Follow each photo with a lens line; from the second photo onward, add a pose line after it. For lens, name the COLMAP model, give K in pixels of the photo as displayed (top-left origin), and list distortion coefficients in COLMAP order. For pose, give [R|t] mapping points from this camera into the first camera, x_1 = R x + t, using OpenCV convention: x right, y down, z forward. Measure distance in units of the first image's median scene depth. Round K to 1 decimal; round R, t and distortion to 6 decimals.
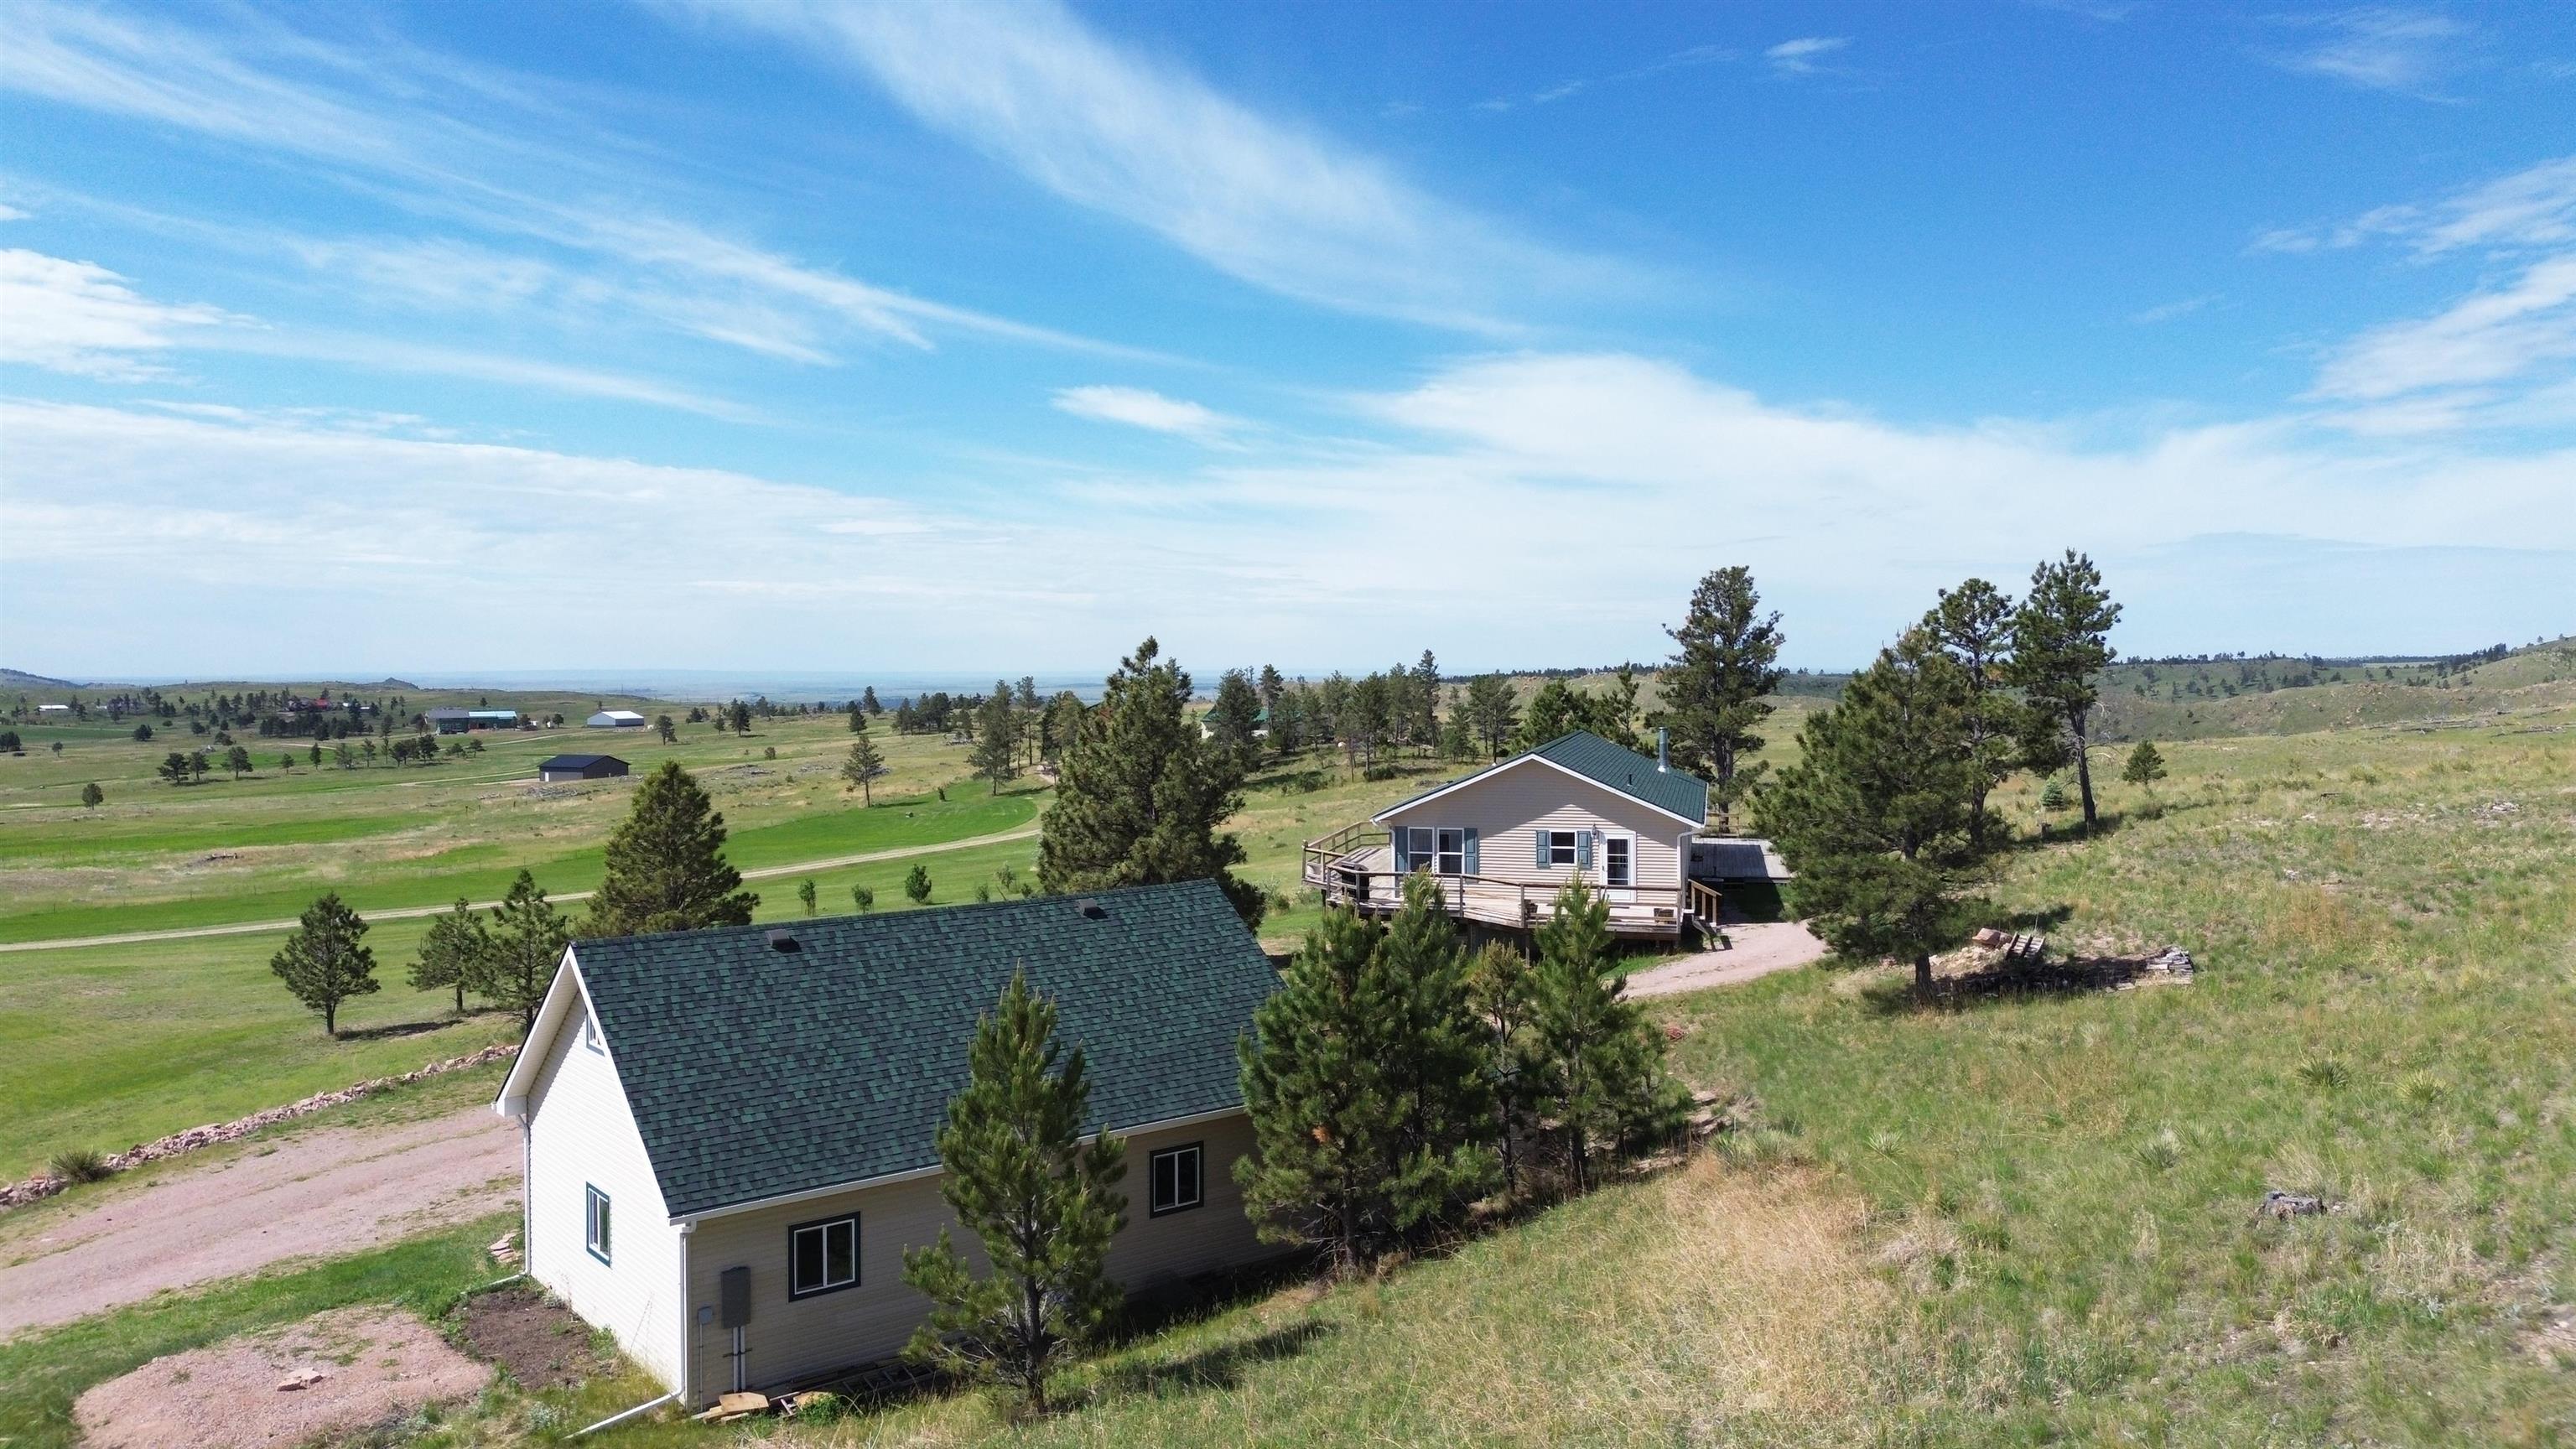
lens RADIAL K [[1844.0, 0, 1286.7], [0, 1844.0, 714.4], [0, 0, 1]] dist [0.081798, -0.080926]
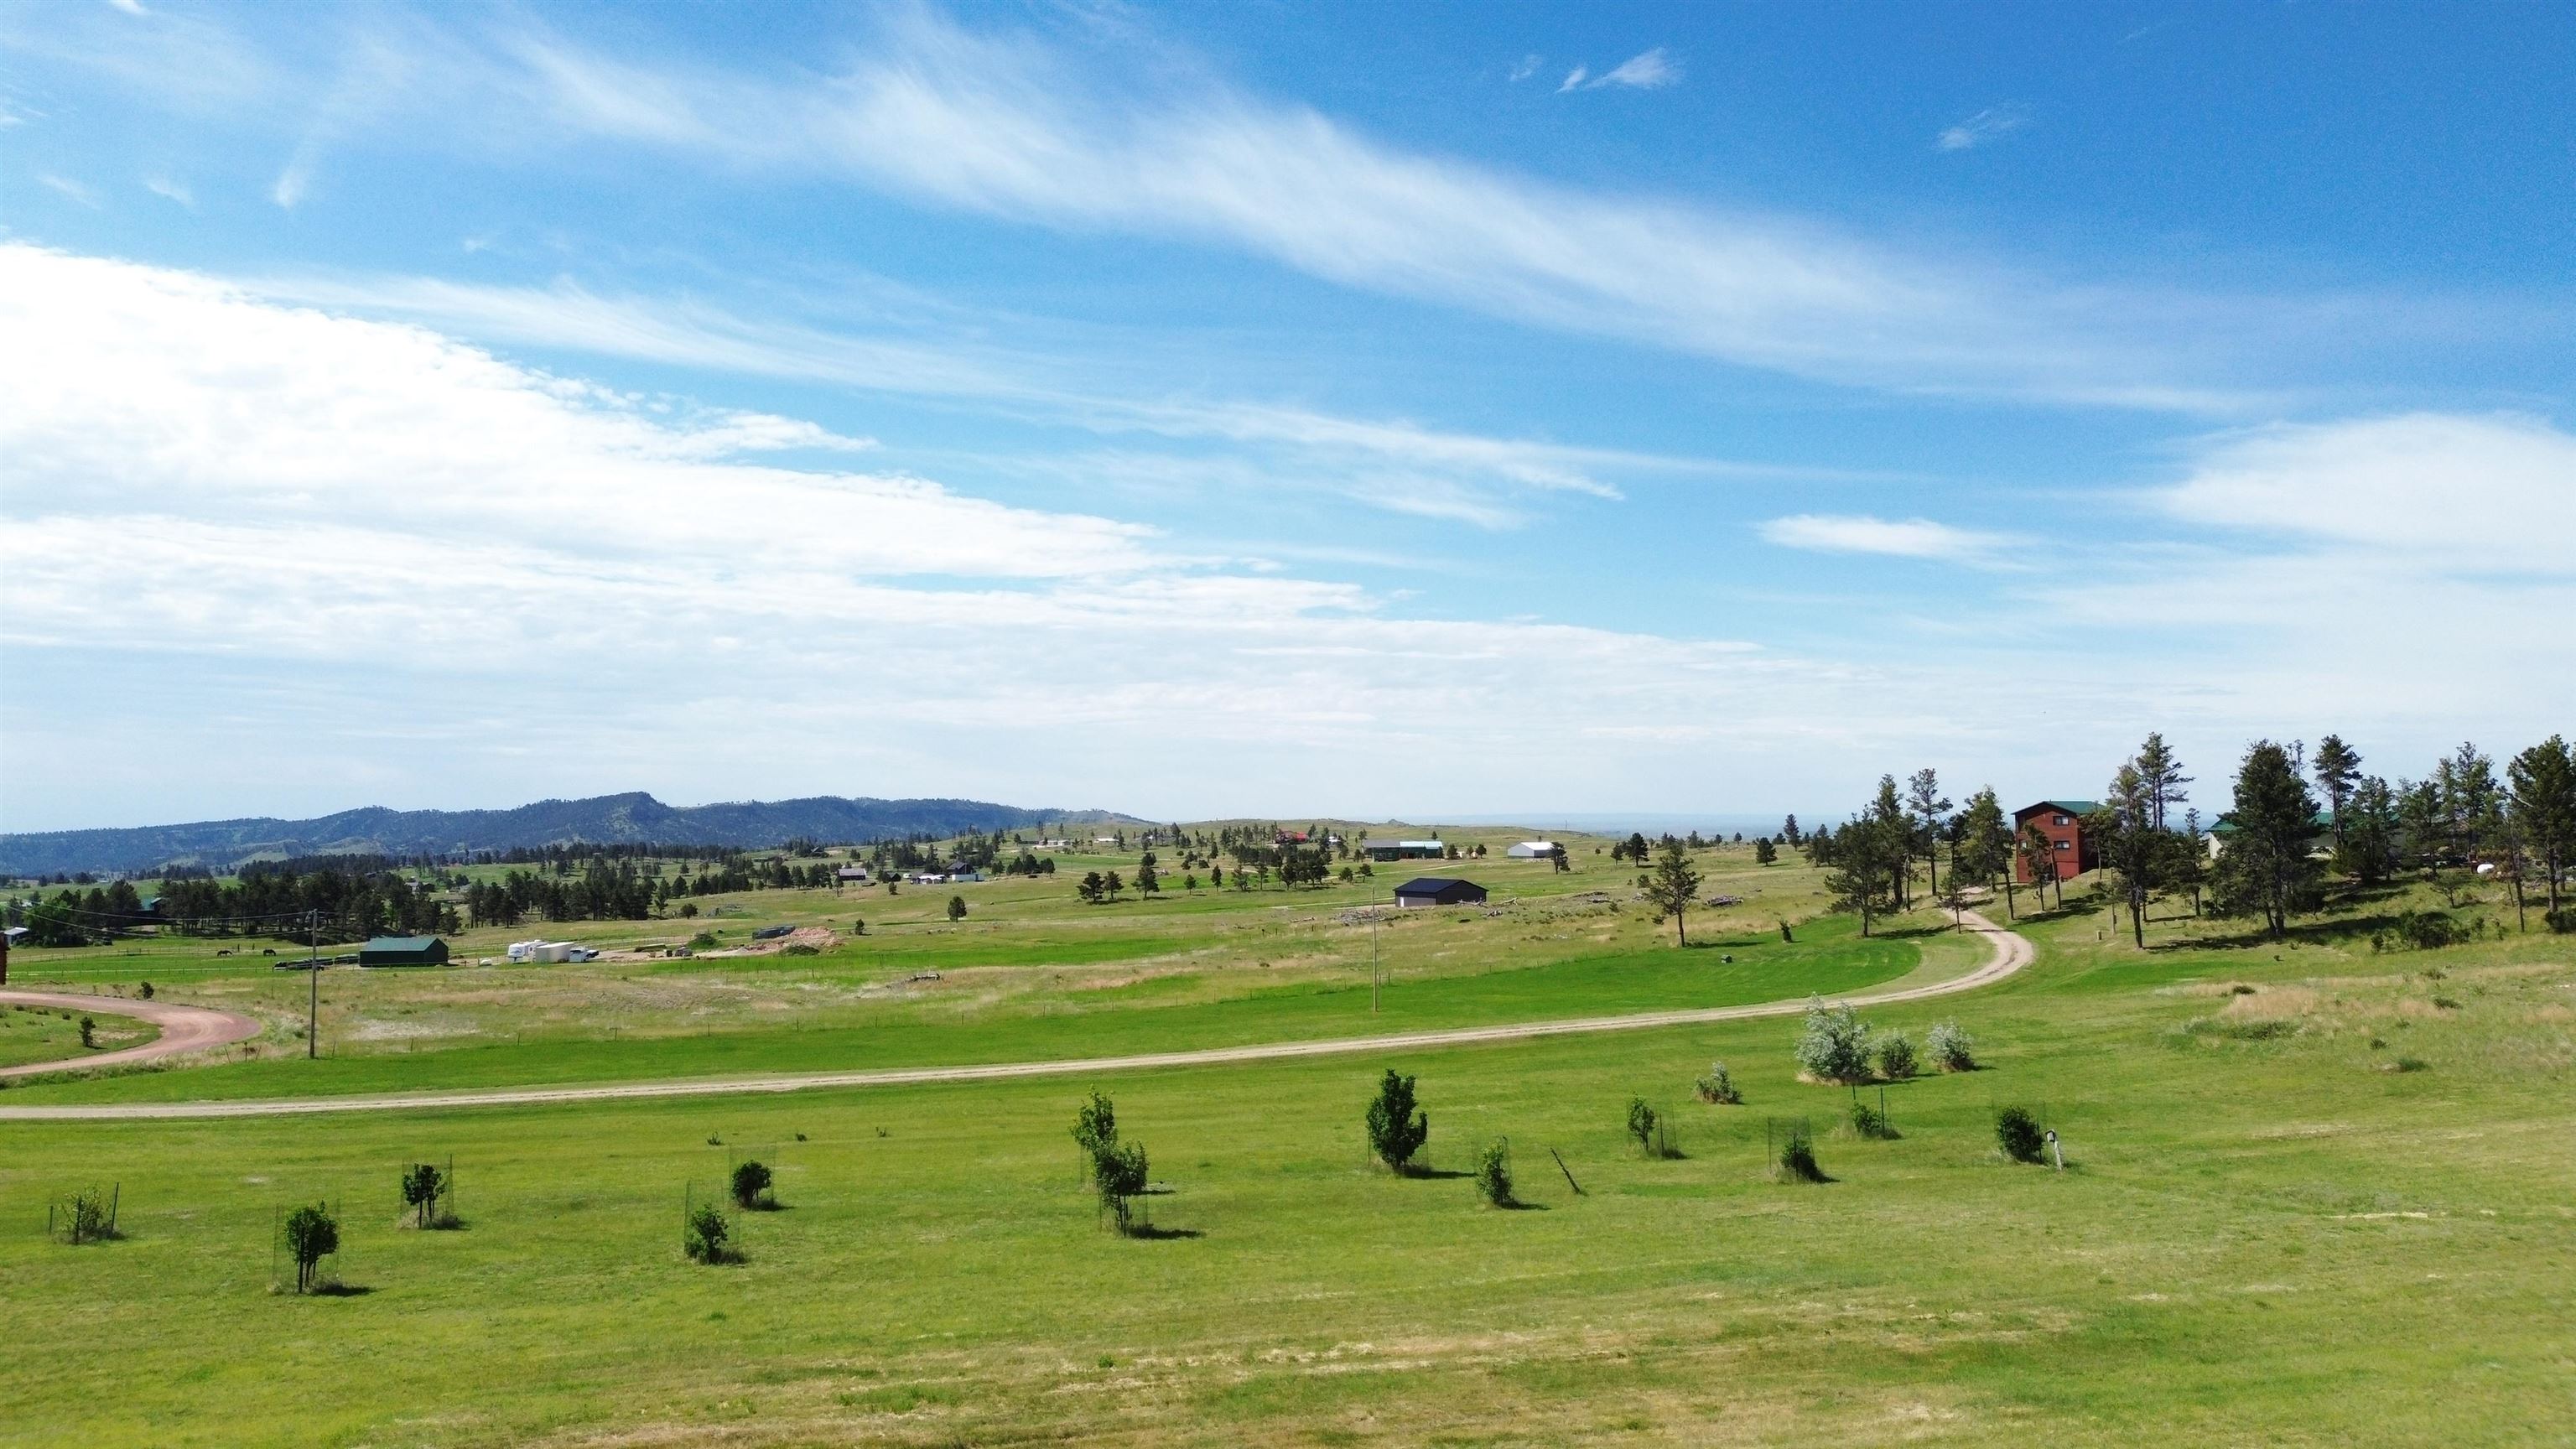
lens RADIAL K [[1844.0, 0, 1309.3], [0, 1844.0, 699.7], [0, 0, 1]] dist [0.081798, -0.080926]
pose [[0.877900, -0.029508, -0.477934, -0.009446], [-0.011648, 0.996488, -0.082920, 0.016080], [0.478702, 0.078363, 0.874473, 0.301277]]
